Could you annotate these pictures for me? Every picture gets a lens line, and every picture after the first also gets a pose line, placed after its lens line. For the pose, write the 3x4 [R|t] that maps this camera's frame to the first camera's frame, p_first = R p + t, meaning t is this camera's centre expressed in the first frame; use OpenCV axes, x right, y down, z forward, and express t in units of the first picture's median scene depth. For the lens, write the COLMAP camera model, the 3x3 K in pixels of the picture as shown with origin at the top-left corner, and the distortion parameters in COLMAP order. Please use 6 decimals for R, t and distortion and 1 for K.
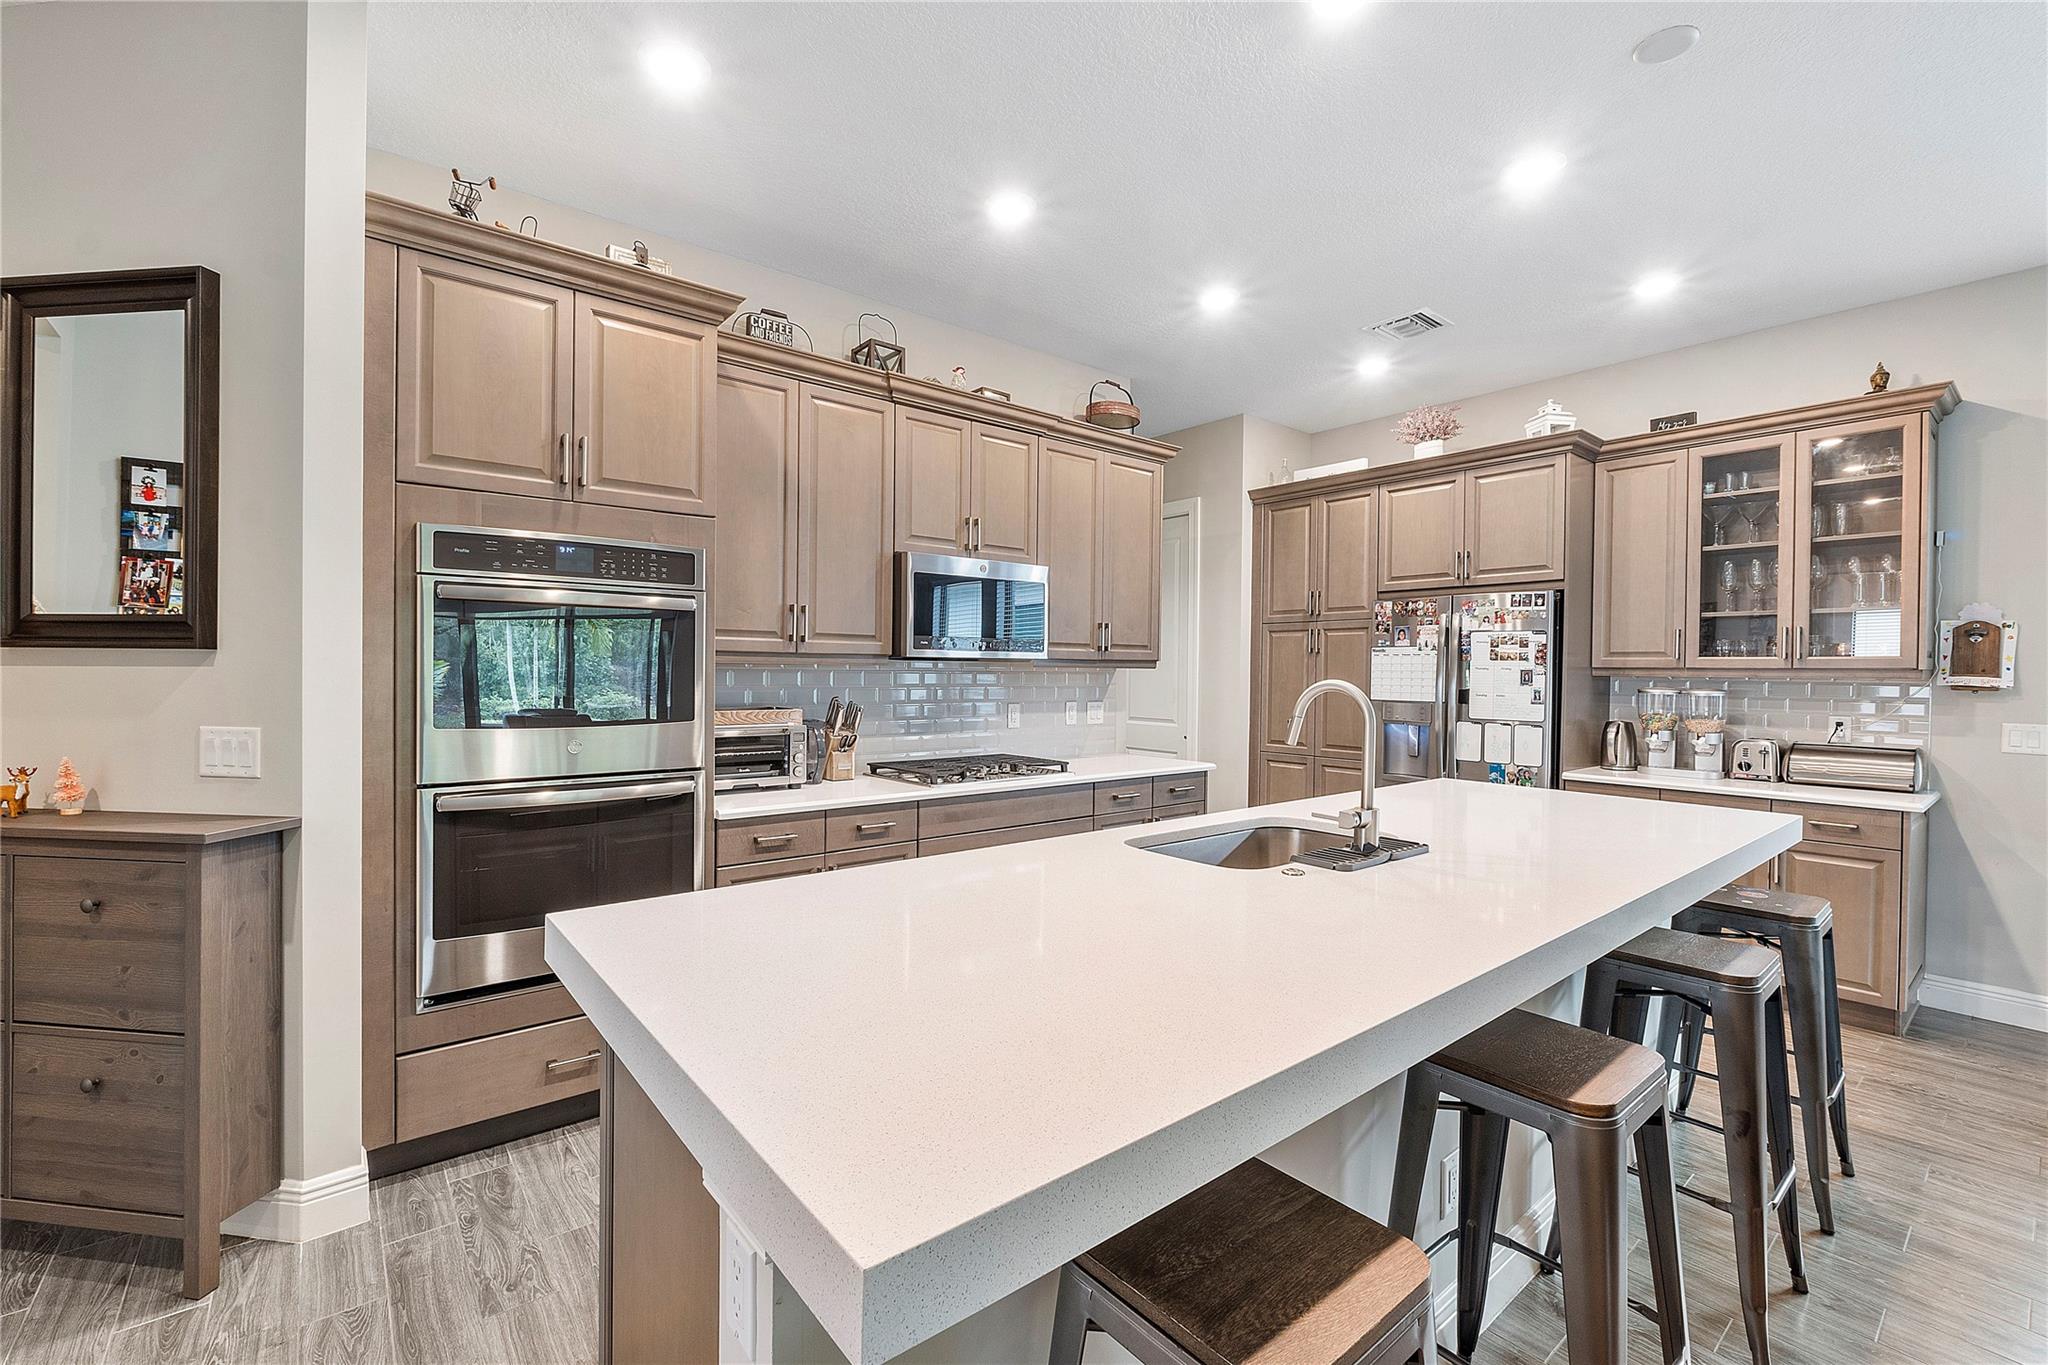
lens RADIAL K [[861.7, 0, 1008.0], [0, 861.7, 677.5], [0, 0, 1]] dist [-0.003685, -0.001660]
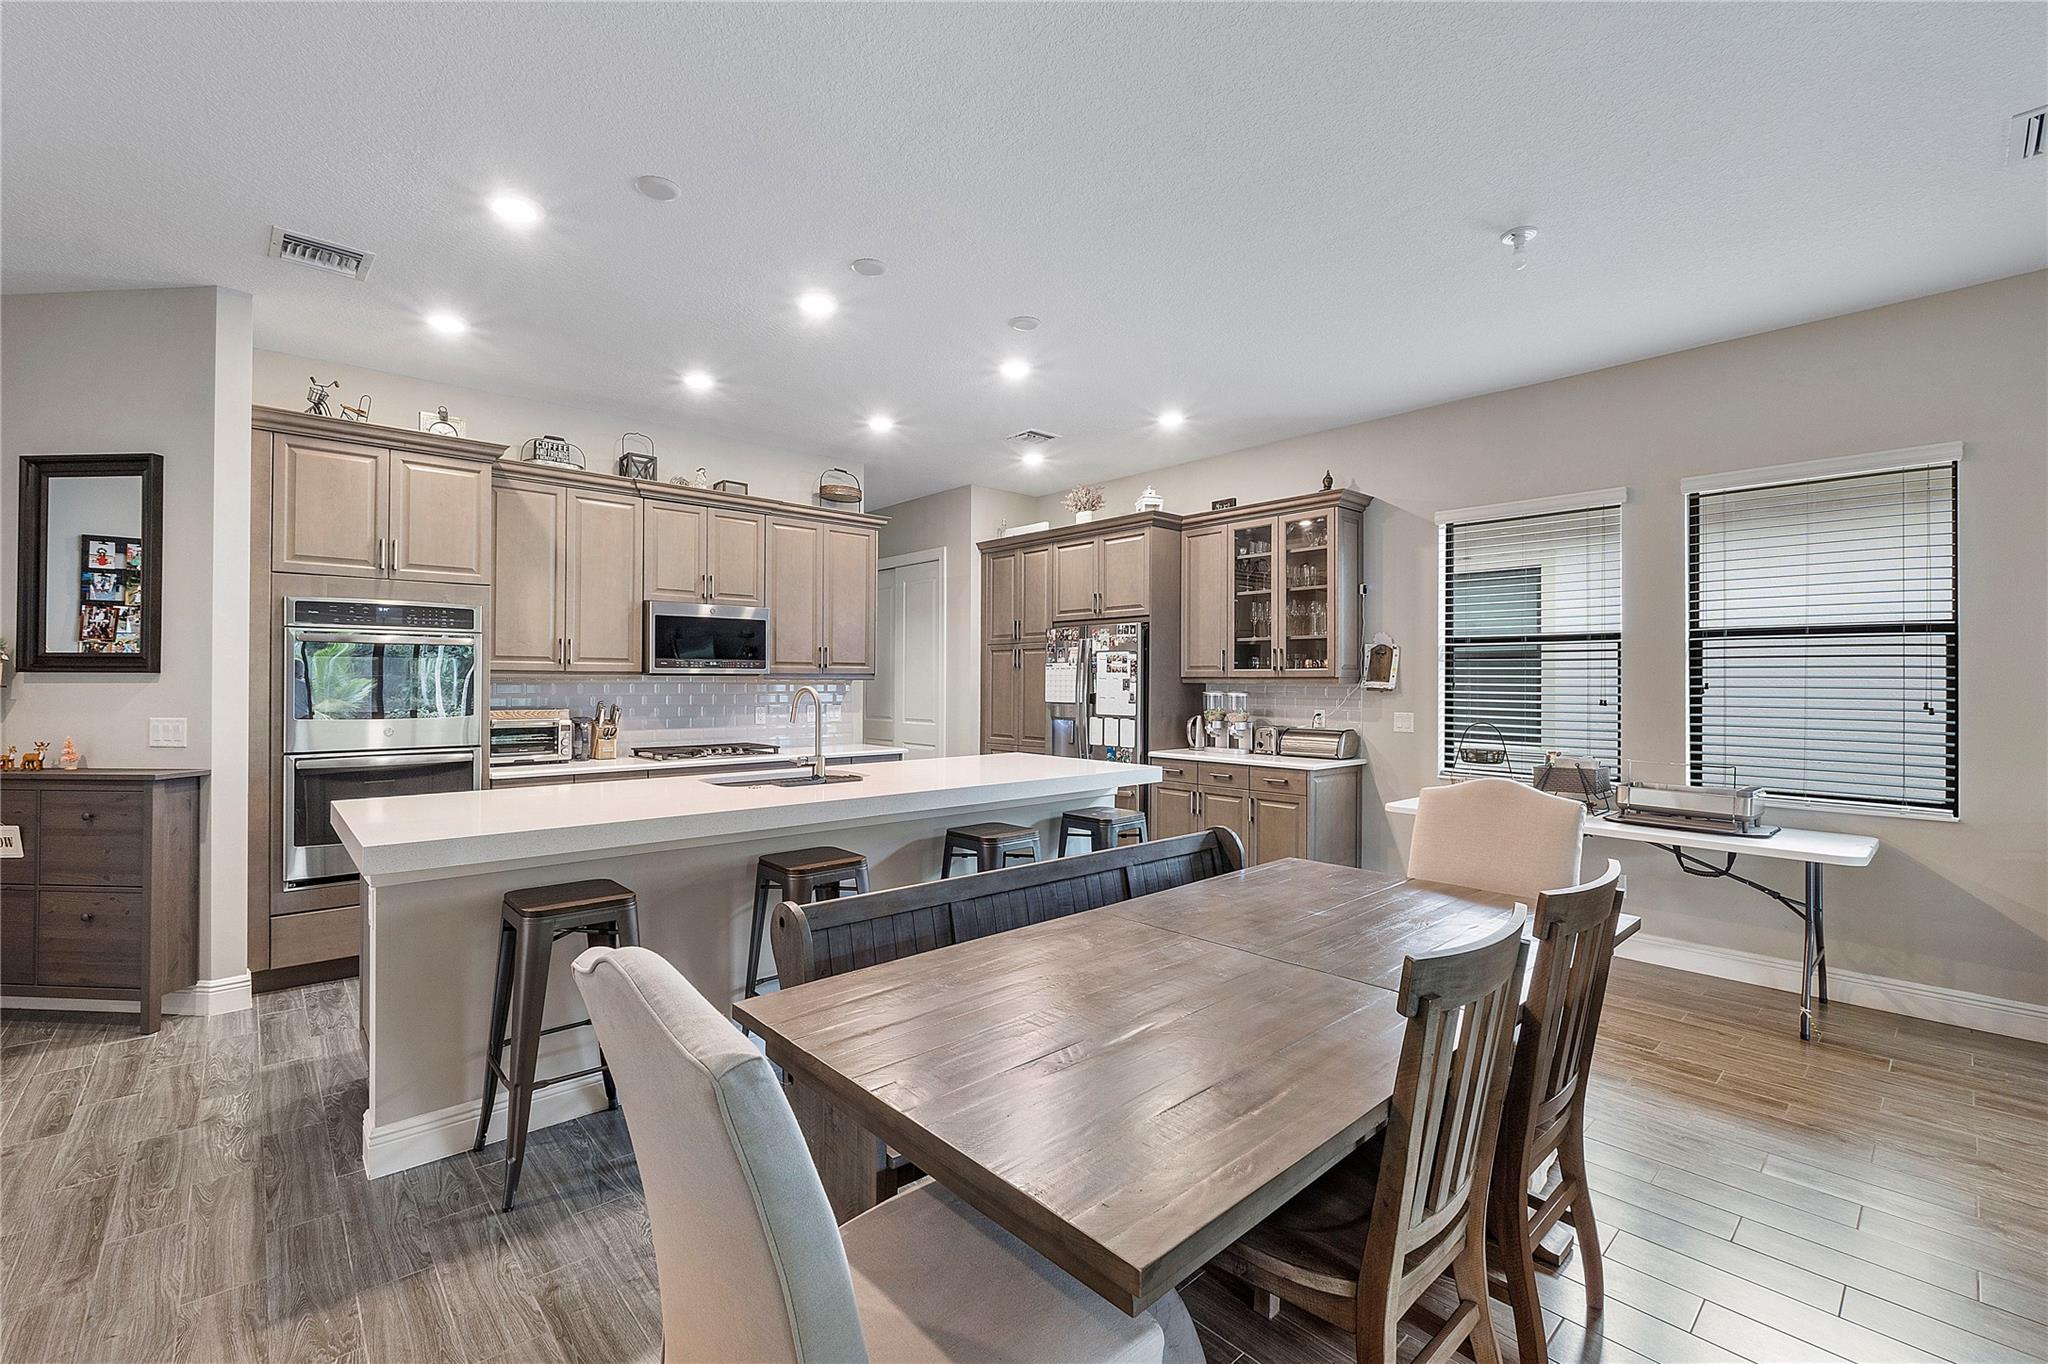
lens RADIAL K [[861.7, 0, 1006.1], [0, 861.7, 677.4], [0, 0, 1]] dist [-0.003685, -0.001660]
pose [[0.998672, -0.006668, 0.051077, 0.372382], [0.007380, 0.999878, -0.013753, 0.006787], [-0.050979, 0.014112, 0.998600, -0.437413]]
